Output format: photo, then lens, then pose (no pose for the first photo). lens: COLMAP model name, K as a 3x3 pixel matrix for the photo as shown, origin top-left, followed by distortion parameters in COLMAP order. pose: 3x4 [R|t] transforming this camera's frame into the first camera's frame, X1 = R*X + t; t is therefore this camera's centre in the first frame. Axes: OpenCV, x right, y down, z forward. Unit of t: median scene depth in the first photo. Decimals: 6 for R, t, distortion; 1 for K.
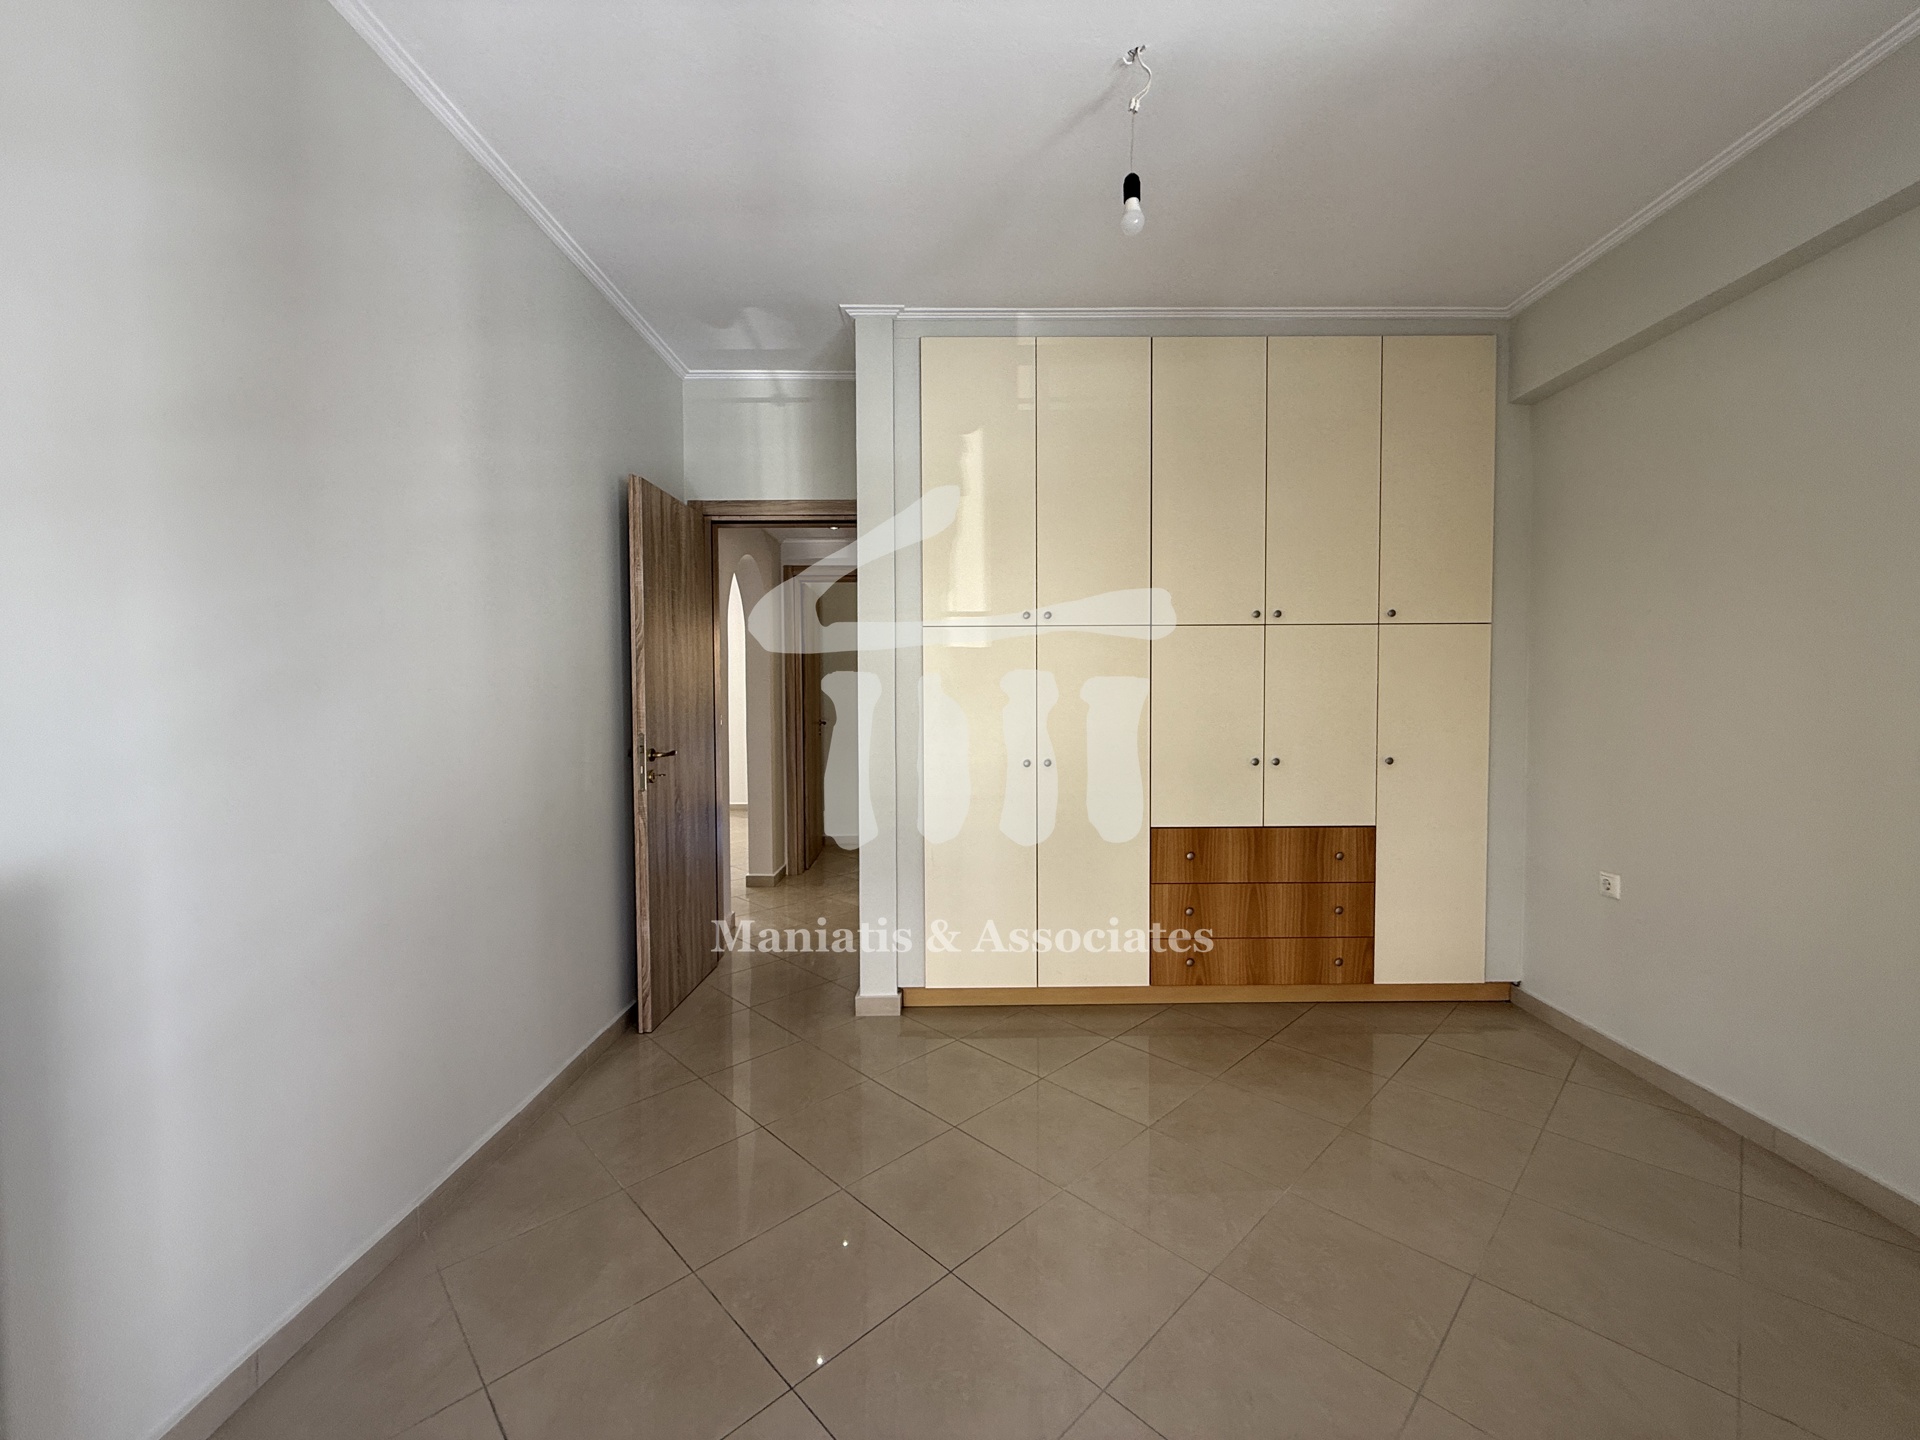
lens RADIAL K [[770.3, 0, 952.4], [0, 770.3, 708.4], [0, 0, 1]] dist [0.001289, -0.000317]
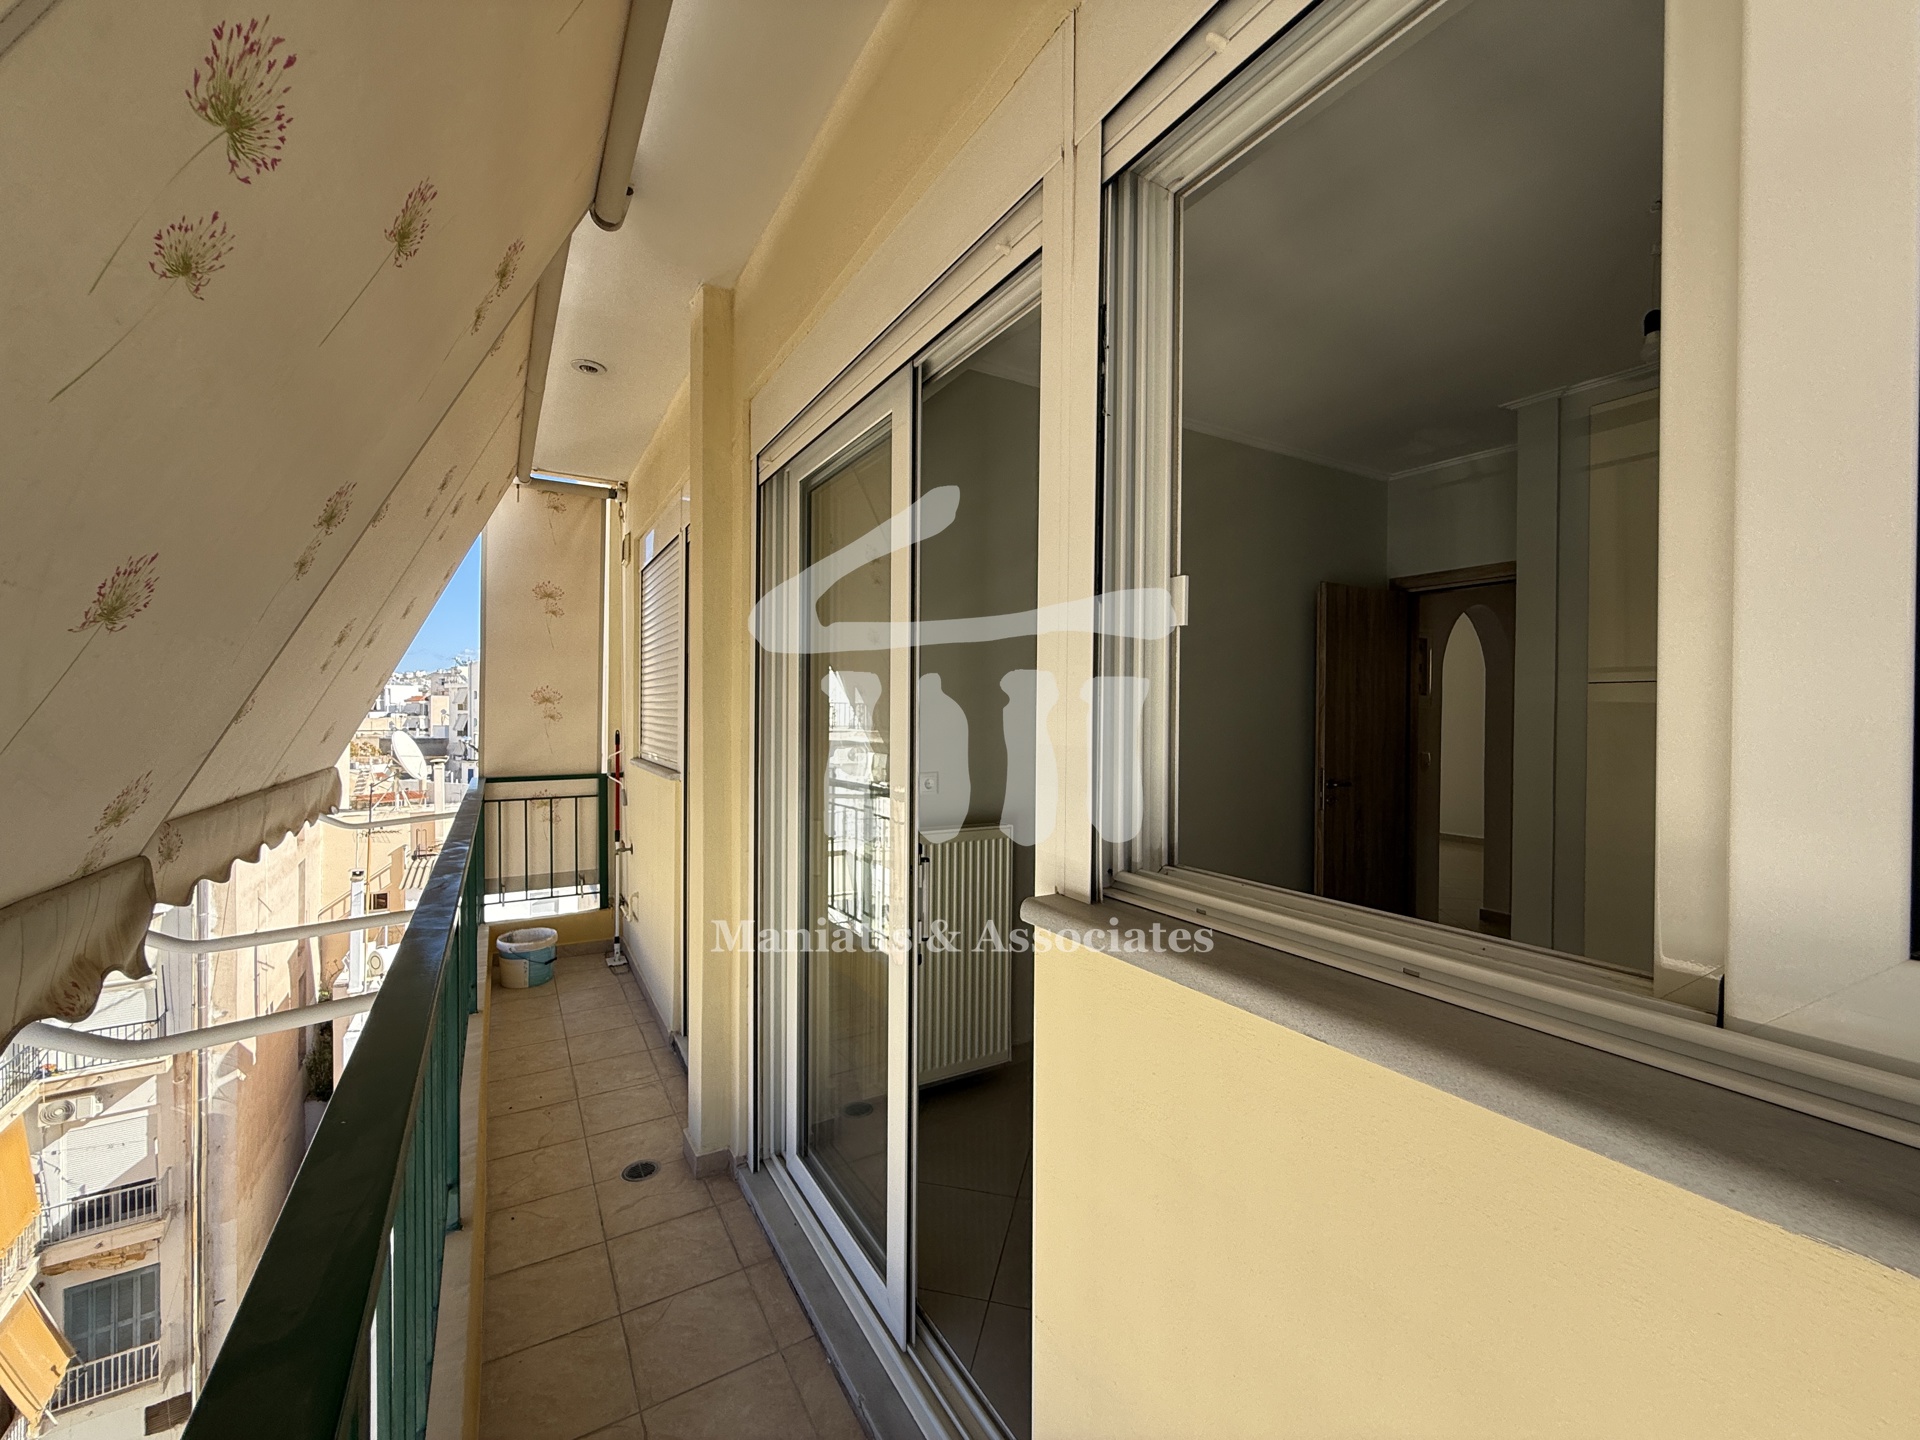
lens RADIAL K [[770.3, 0, 955.5], [0, 770.3, 711.6], [0, 0, 1]] dist [0.001289, -0.000317]
pose [[0.529680, 0.012971, -0.848098, 0.385089], [-0.027526, 0.999619, -0.001903, -0.044088], [0.847751, 0.024352, 0.529835, -0.264605]]
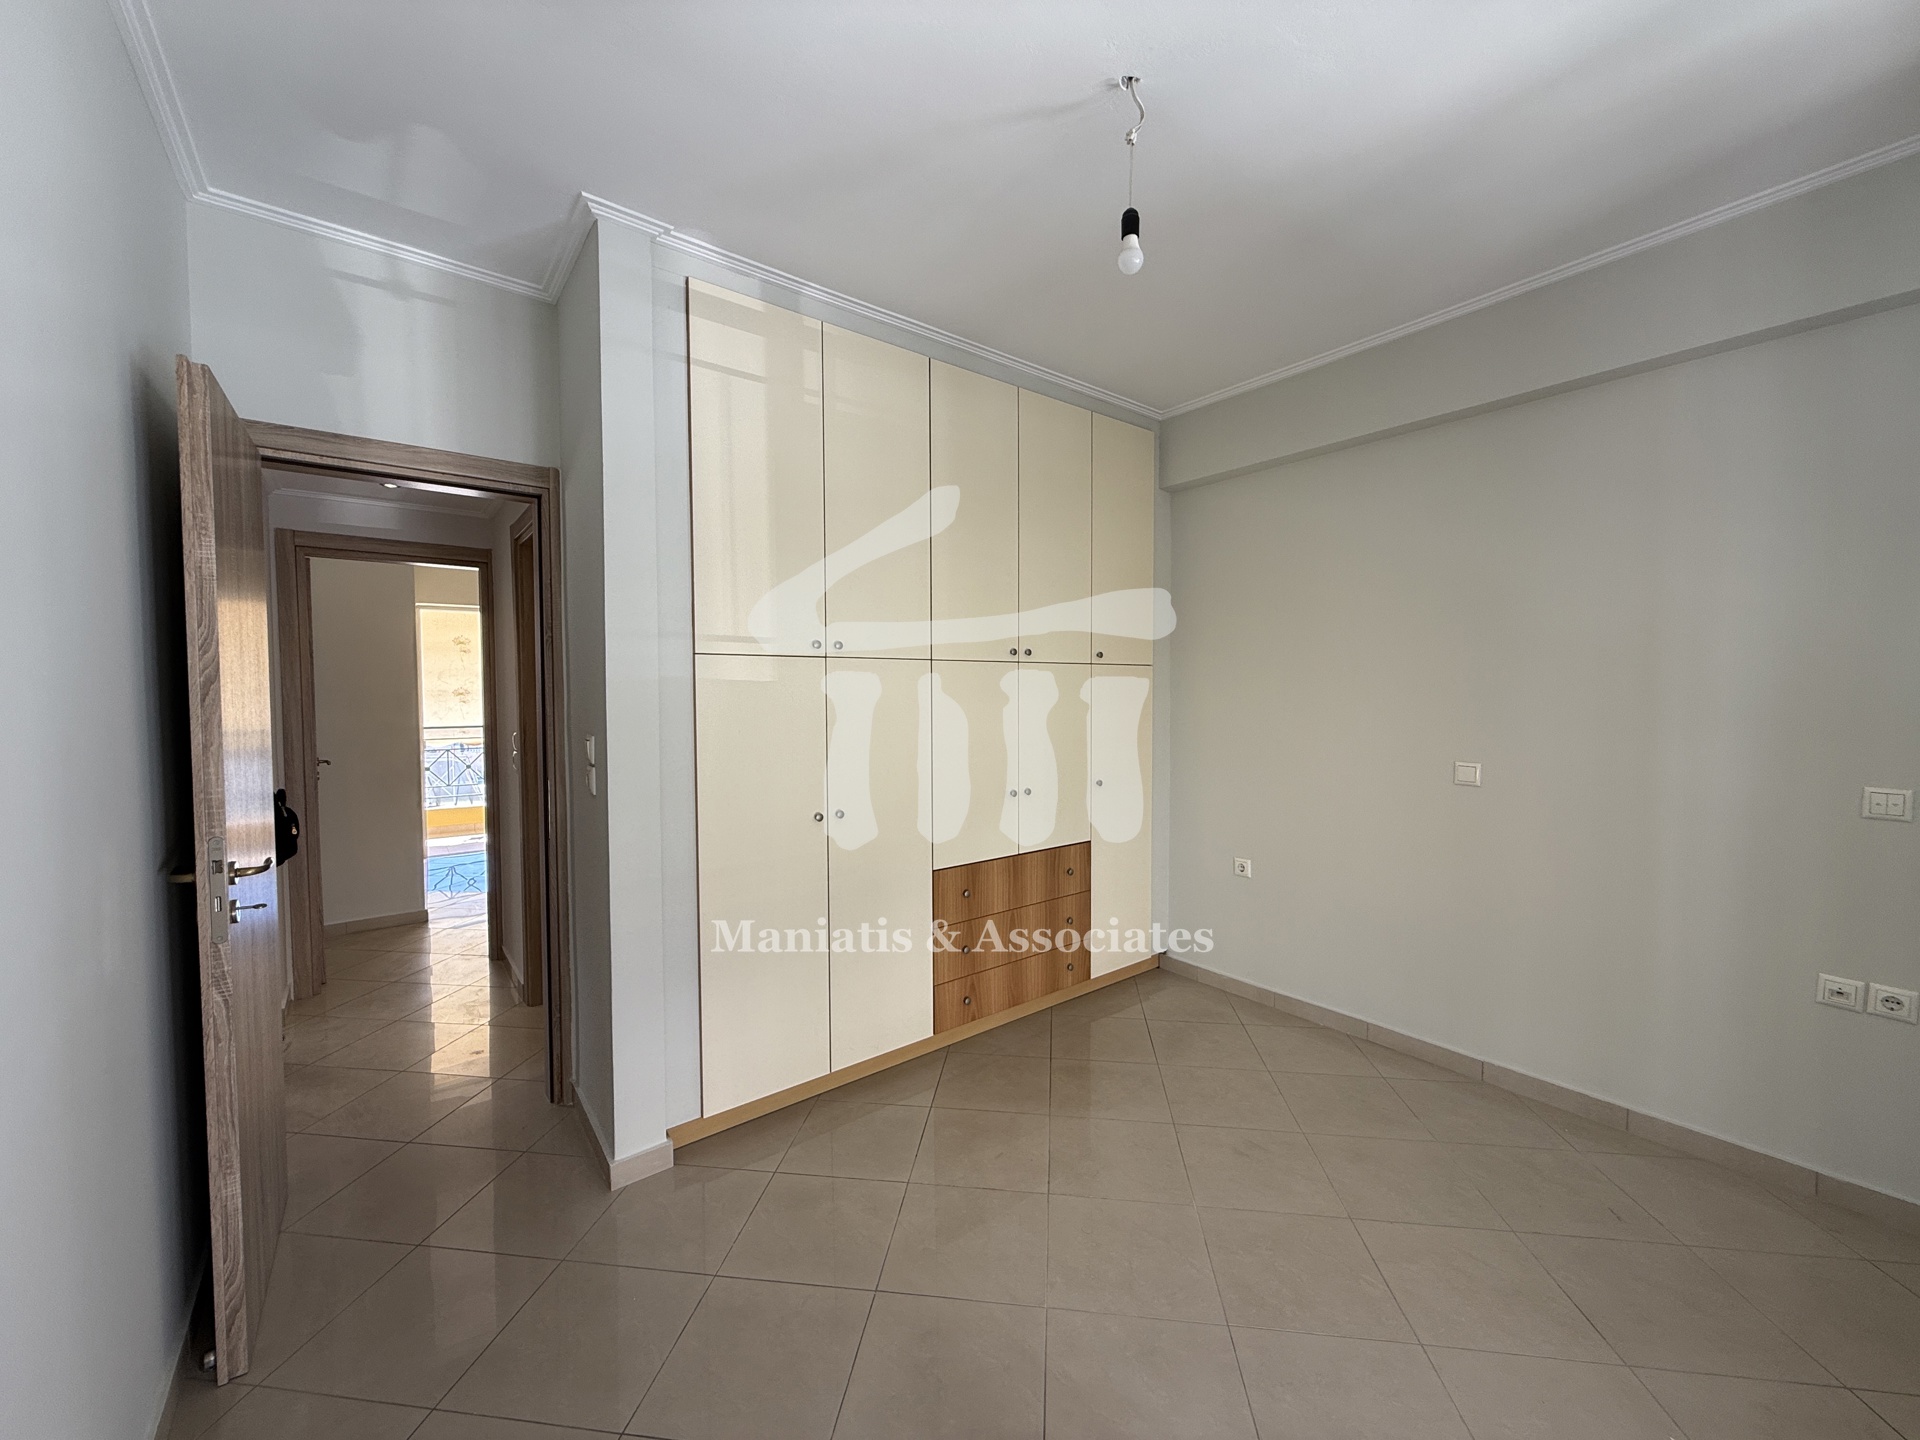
lens RADIAL K [[770.3, 0, 962.7], [0, 770.3, 711.7], [0, 0, 1]] dist [0.001289, -0.000317]
pose [[0.783006, -0.015299, 0.621826, -0.307172], [0.012326, 0.999883, 0.009080, -0.051393], [-0.621892, 0.000555, 0.783103, 0.226698]]
